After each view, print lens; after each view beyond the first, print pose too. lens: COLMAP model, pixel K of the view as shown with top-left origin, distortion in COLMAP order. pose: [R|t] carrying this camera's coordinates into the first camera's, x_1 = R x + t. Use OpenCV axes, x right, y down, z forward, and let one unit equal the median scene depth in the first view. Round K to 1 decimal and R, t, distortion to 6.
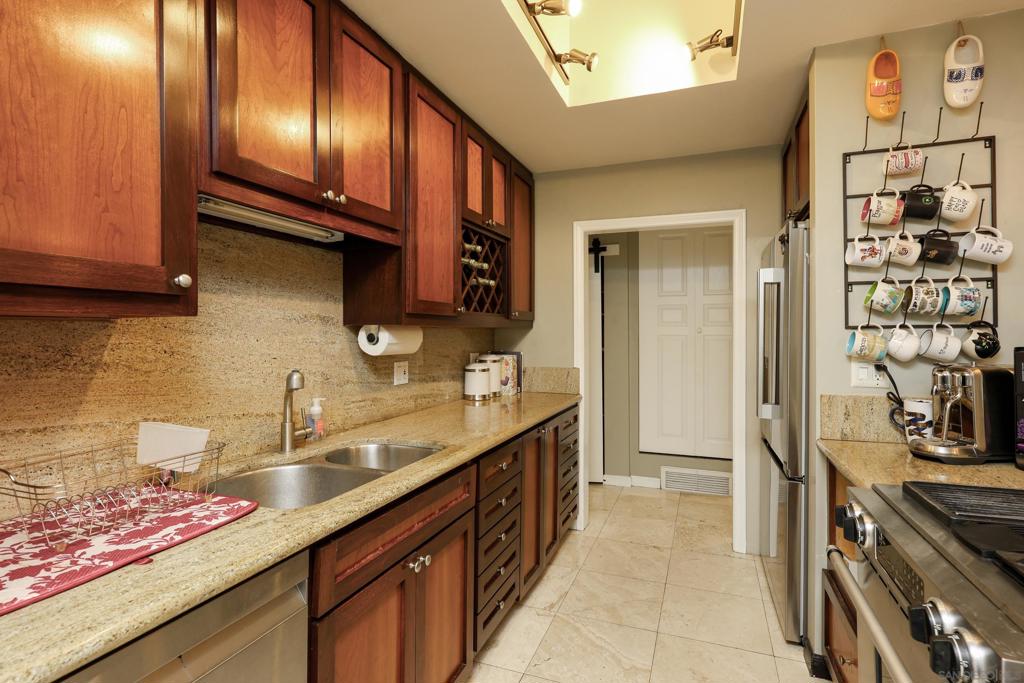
lens RADIAL K [[504.2, 0, 506.9], [0, 504.2, 334.8], [0, 0, 1]] dist [0.001015, 0.001065]
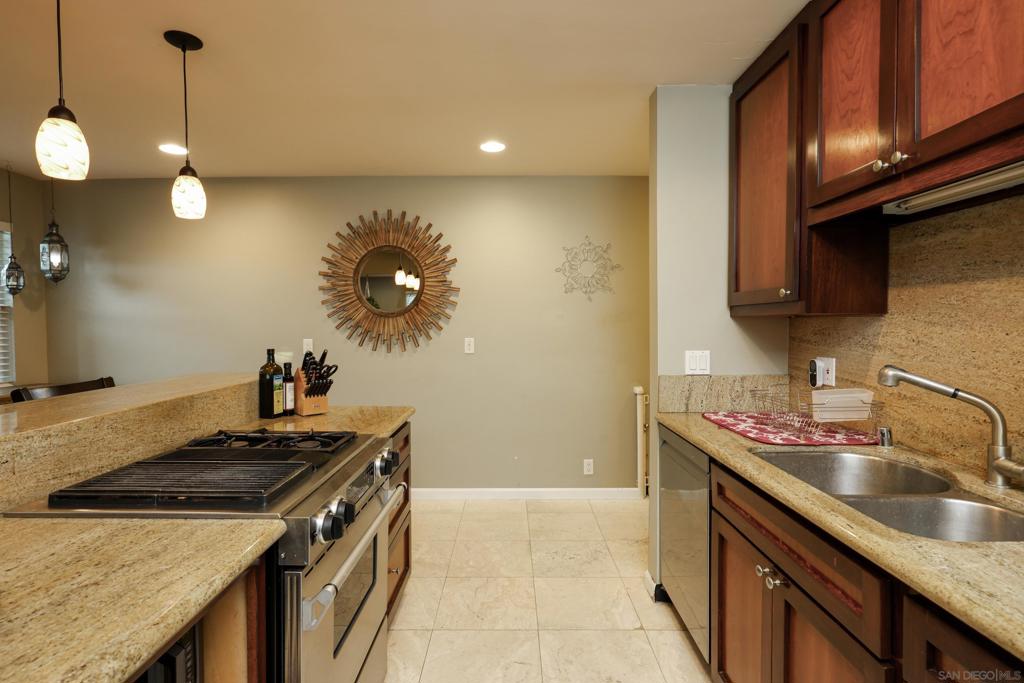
lens RADIAL K [[526.9, 0, 510.7], [0, 526.9, 337.4], [0, 0, 1]] dist [0.000480, -0.000080]
pose [[-0.926946, 0.014769, -0.374903, 0.485131], [0.004831, 0.999612, 0.027436, -0.008648], [0.375163, 0.023621, -0.926658, 1.350525]]
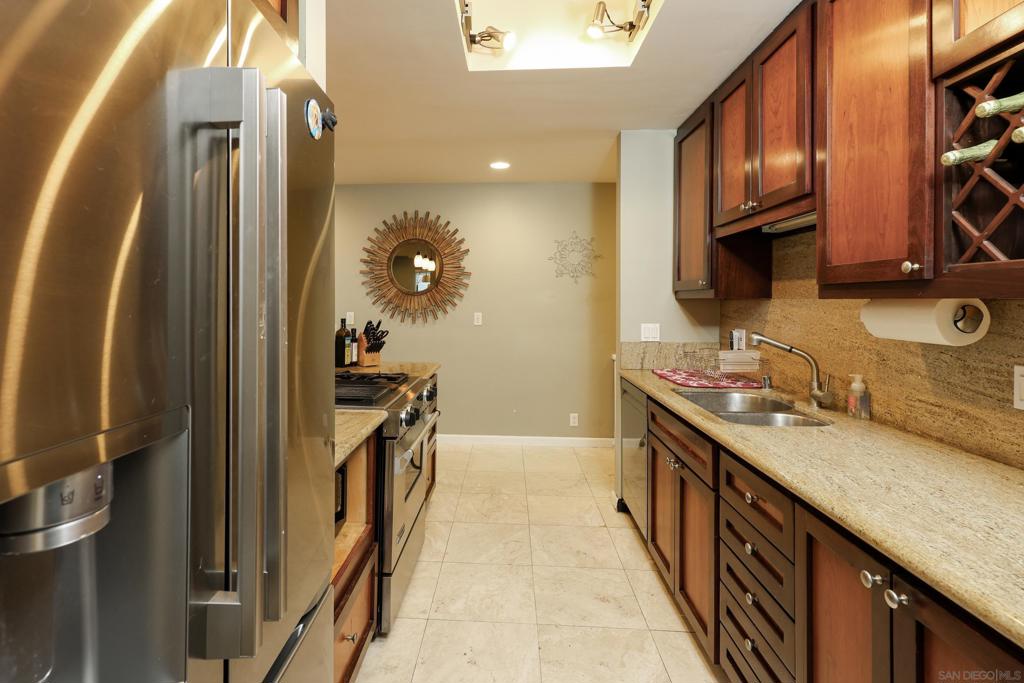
lens RADIAL K [[504.2, 0, 482.8], [0, 504.2, 335.8], [0, 0, 1]] dist [0.001015, 0.001065]
pose [[-0.945943, 0.018856, -0.323785, 0.652230], [-0.004638, 0.997420, 0.071638, -0.016177], [0.324300, 0.069268, -0.943415, 1.745097]]
